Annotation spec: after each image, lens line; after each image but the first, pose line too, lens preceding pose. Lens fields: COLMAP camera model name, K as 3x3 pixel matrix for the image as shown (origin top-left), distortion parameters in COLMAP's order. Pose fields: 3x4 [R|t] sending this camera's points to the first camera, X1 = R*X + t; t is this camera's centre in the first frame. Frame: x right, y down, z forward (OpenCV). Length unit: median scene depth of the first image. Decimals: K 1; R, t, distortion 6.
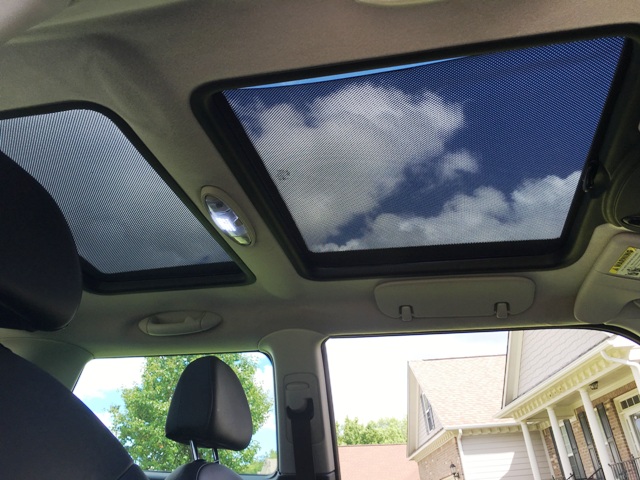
lens RADIAL K [[543.5, 0, 320.0], [0, 543.5, 240.0], [0, 0, 1]] dist [0.063770, -0.080152]
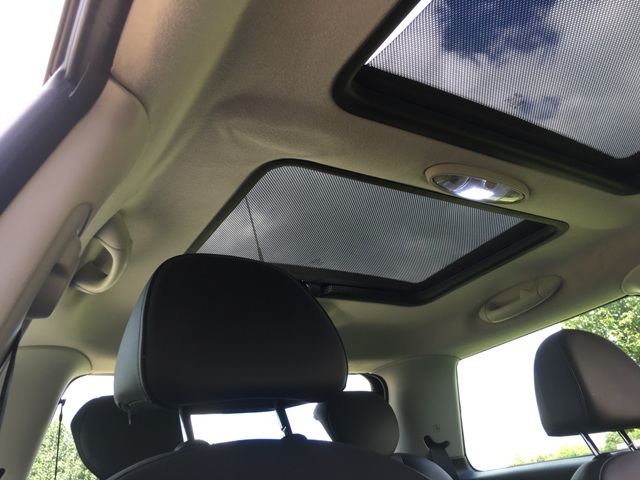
lens RADIAL K [[543.5, 0, 320.0], [0, 543.5, 240.0], [0, 0, 1]] dist [0.063770, -0.080152]
pose [[0.695737, -0.416385, -0.585298, 0.090667], [0.457283, 0.885141, -0.086129, -0.003961], [0.553934, -0.207723, 0.806231, 0.151371]]
